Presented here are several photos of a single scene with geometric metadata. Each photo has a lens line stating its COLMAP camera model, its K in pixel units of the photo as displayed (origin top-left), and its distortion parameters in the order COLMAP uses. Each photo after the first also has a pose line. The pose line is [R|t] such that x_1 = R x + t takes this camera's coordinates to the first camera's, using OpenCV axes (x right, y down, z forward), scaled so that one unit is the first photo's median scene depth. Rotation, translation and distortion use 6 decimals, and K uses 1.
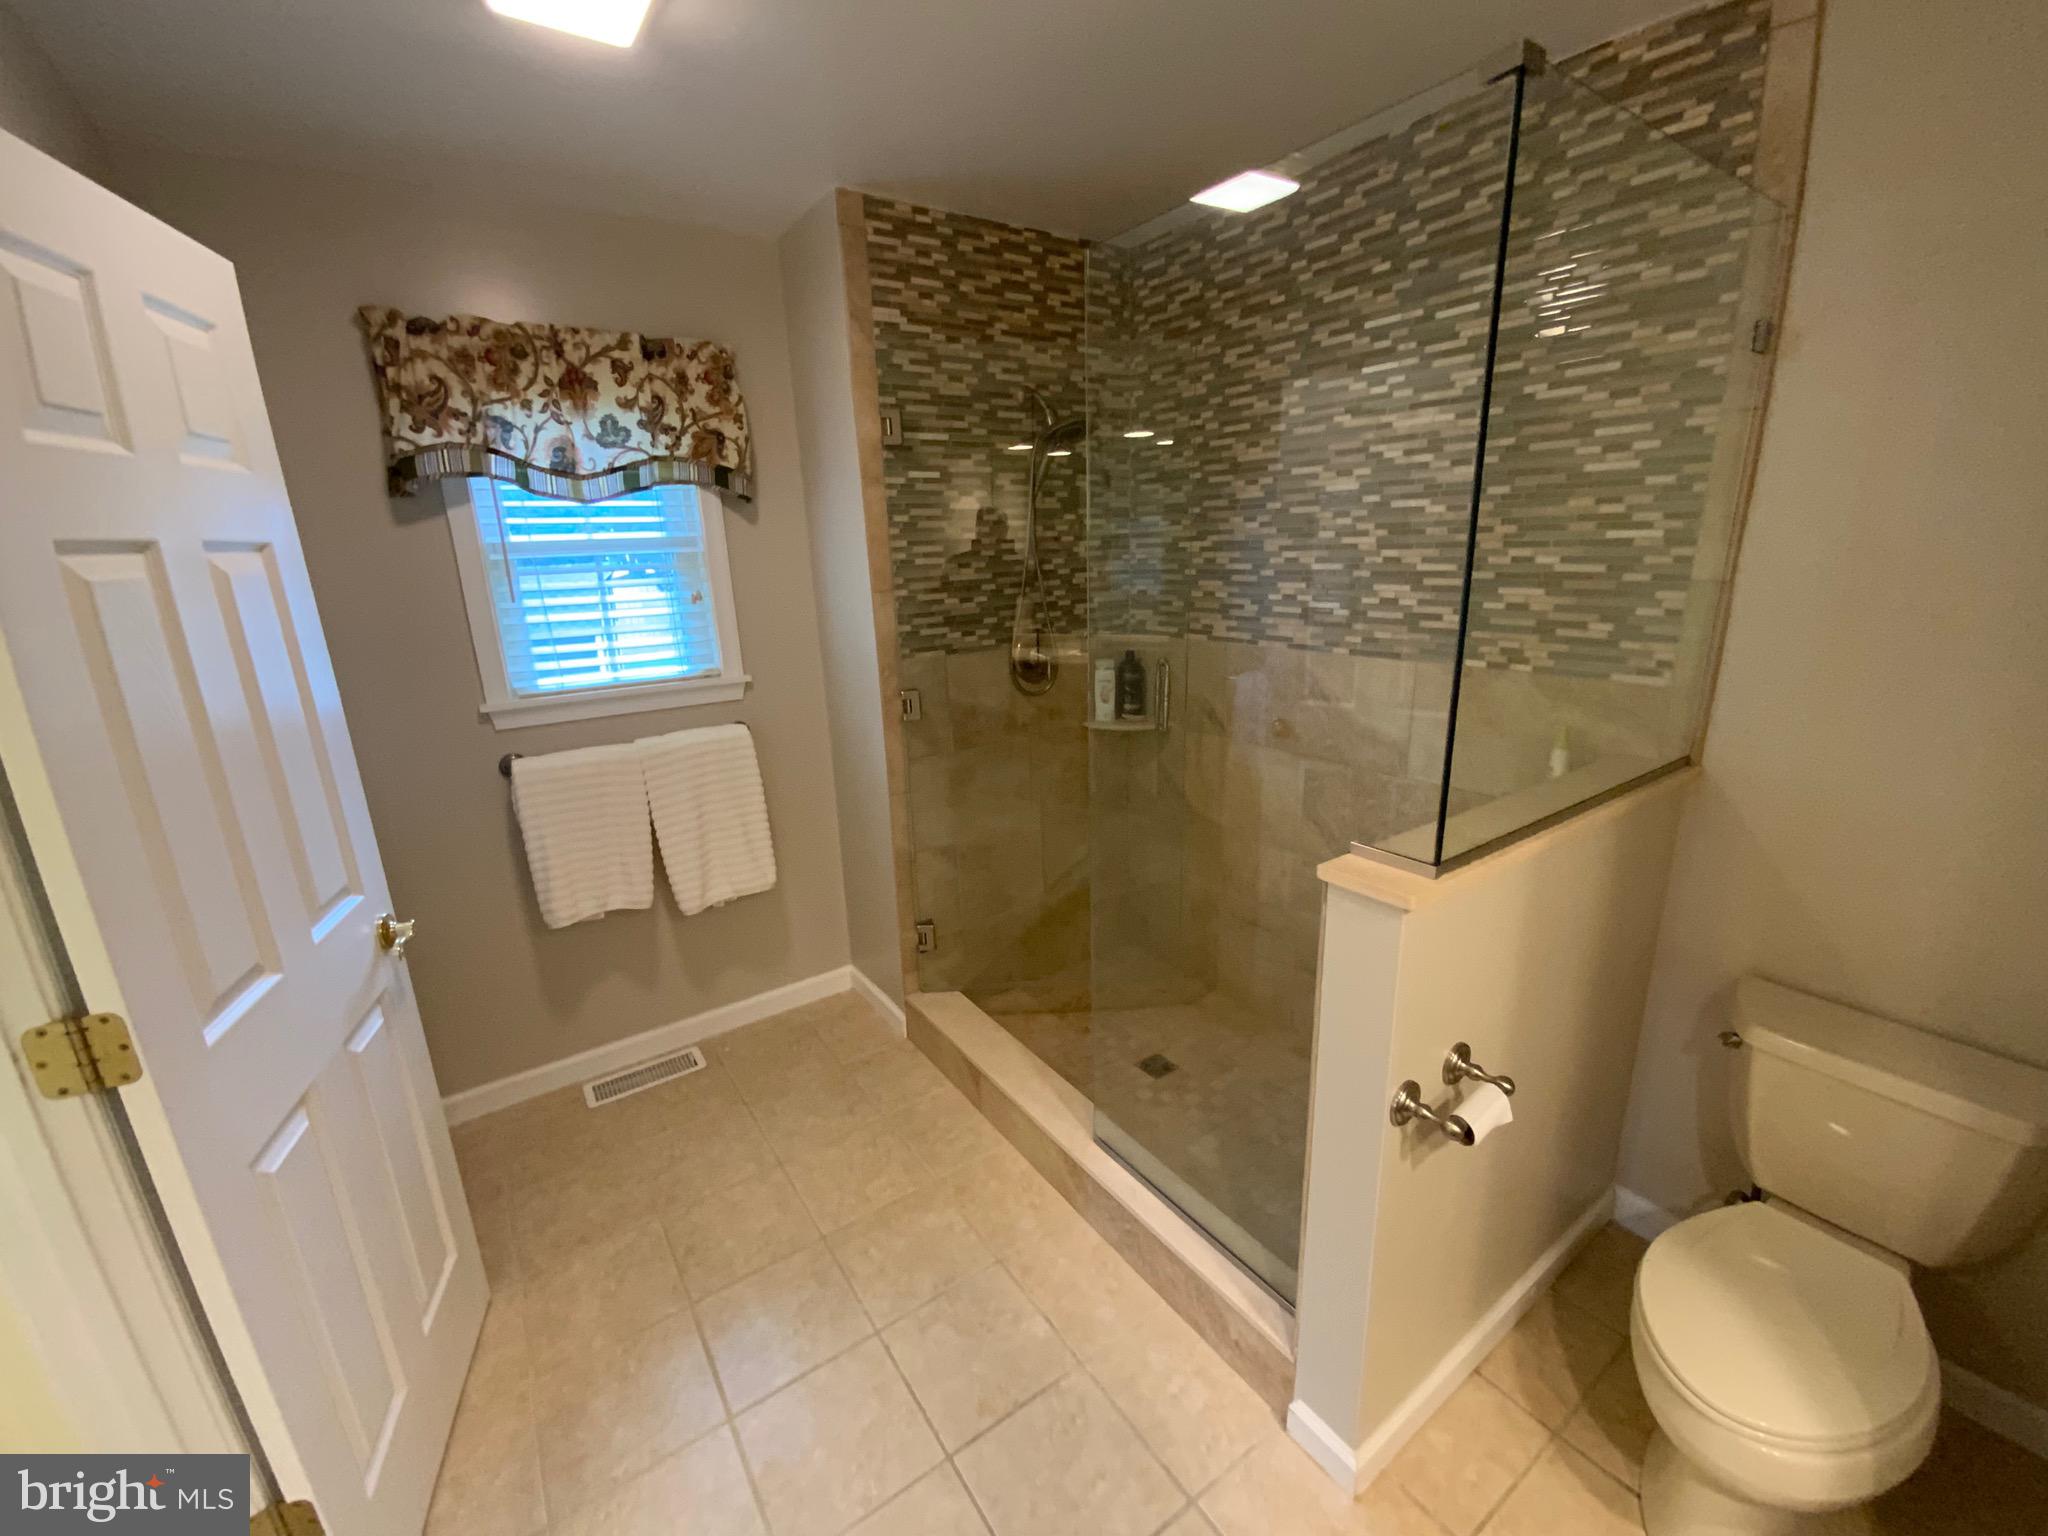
lens RADIAL K [[830.3, 0, 1008.1], [0, 830.3, 771.6], [0, 0, 1]] dist [0.010531, -0.011805]
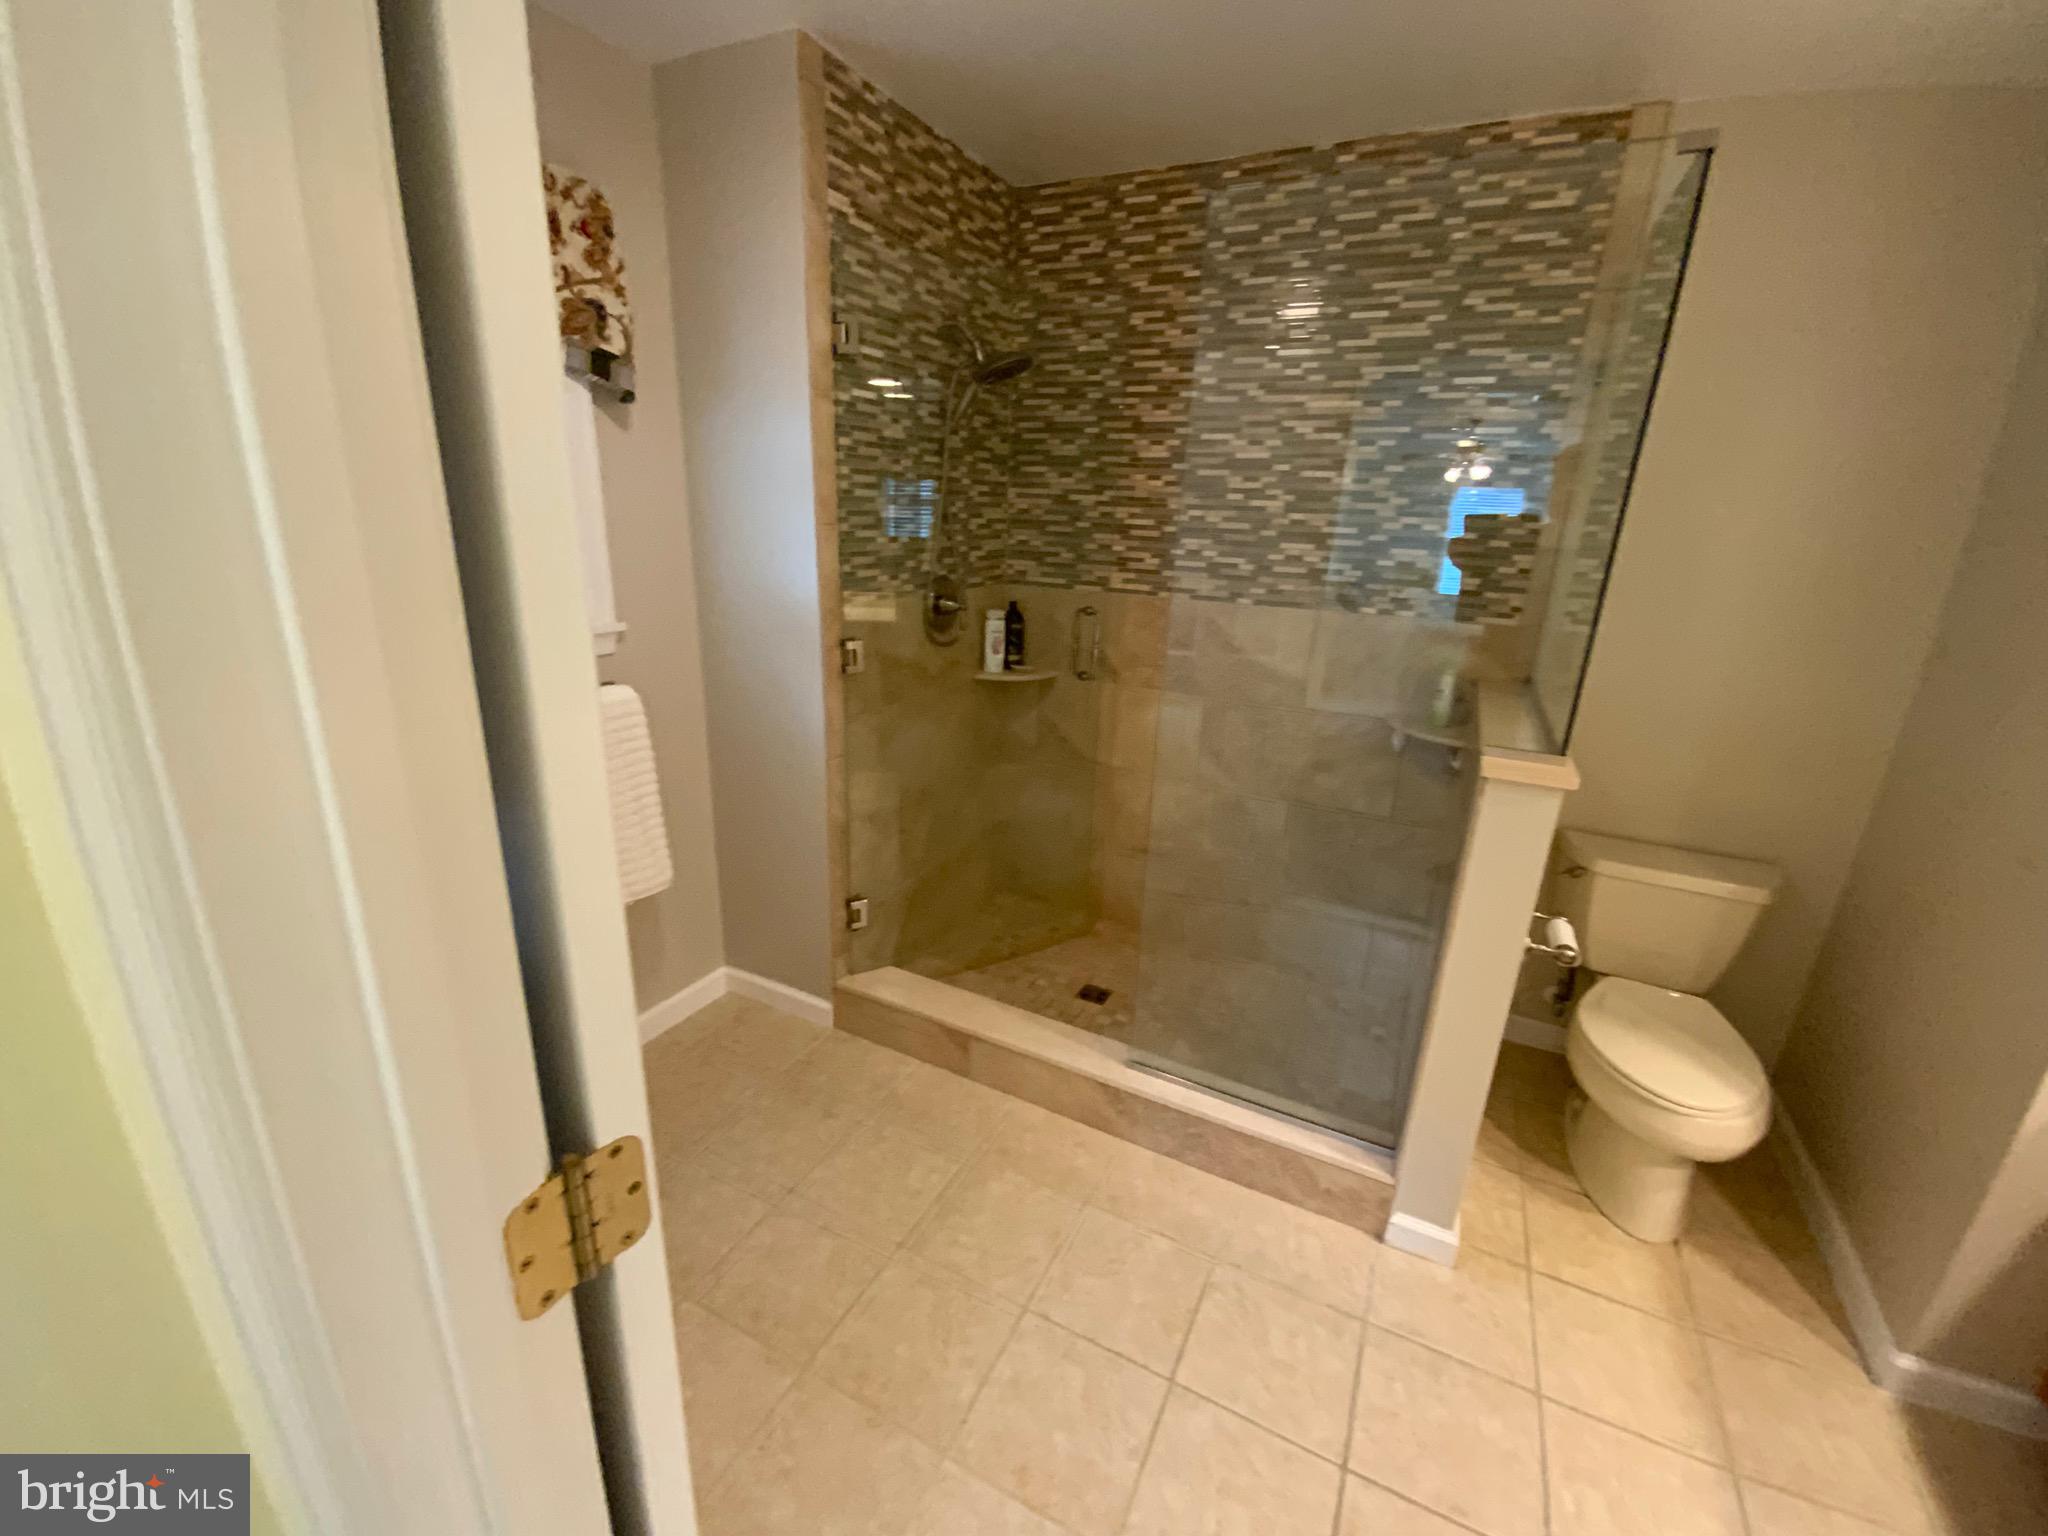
lens RADIAL K [[830.3, 0, 1034.3], [0, 830.3, 772.0], [0, 0, 1]] dist [0.010531, -0.011805]
pose [[0.876195, -0.083323, 0.474699, -0.421860], [0.063135, 0.996298, 0.058346, 0.004796], [-0.477803, -0.021152, 0.878212, 0.129414]]
